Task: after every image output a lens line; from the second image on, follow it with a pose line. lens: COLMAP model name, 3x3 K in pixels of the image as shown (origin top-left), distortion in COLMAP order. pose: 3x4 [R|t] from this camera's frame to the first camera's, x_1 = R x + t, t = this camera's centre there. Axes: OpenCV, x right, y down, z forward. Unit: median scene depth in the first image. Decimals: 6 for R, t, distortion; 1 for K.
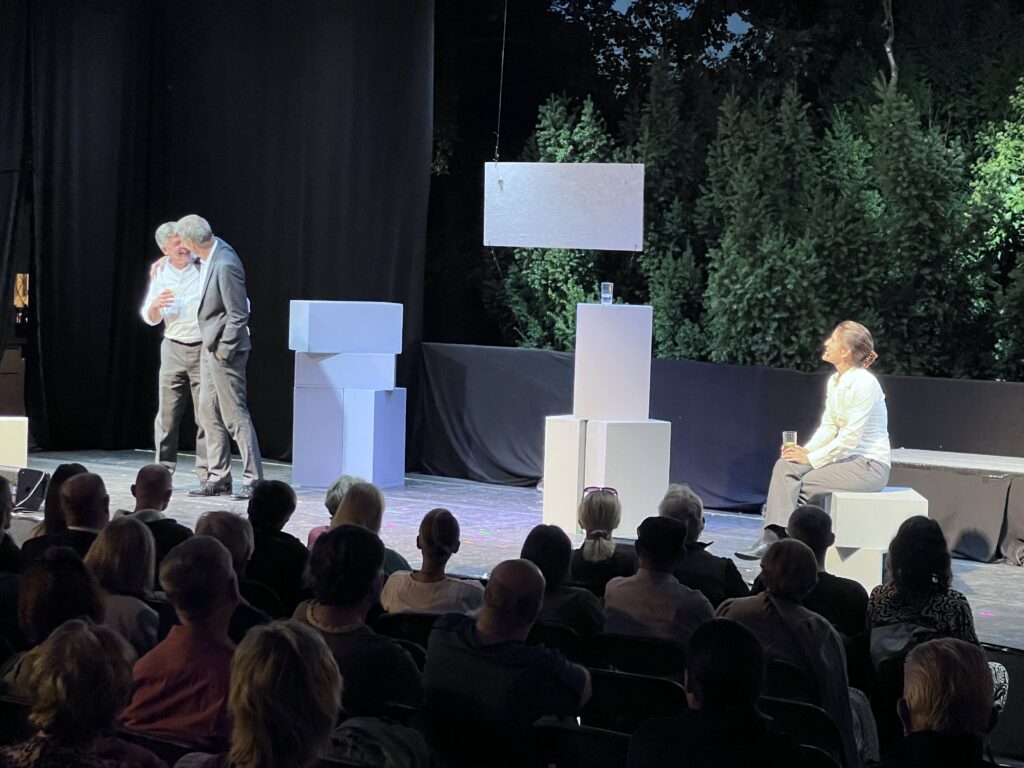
lens RADIAL K [[2276.6, 0, 530.7], [0, 2276.6, 348.8], [0, 0, 1]] dist [0.238046, 0.000000]
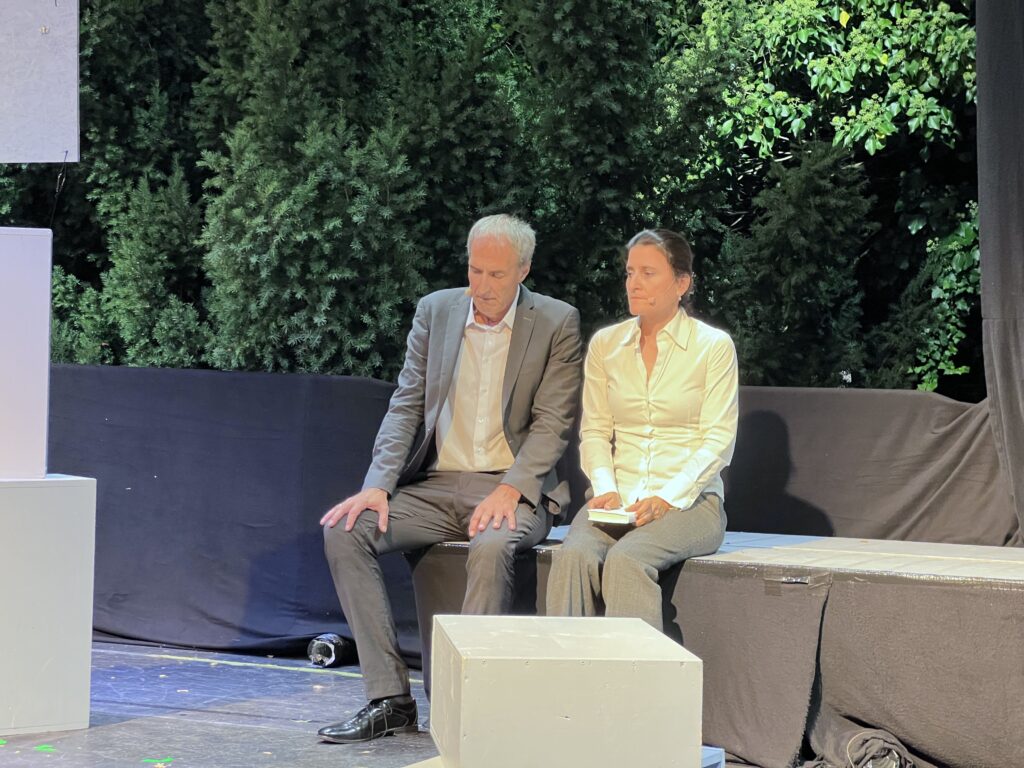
lens RADIAL K [[2276.6, 0, 506.9], [0, 2276.6, 336.7], [0, 0, 1]] dist [0.238046, 0.000000]
pose [[0.986816, -0.010266, 0.161523, 0.061906], [0.017167, 0.998996, -0.041385, 0.021572], [-0.160936, 0.043612, 0.986001, 0.476620]]
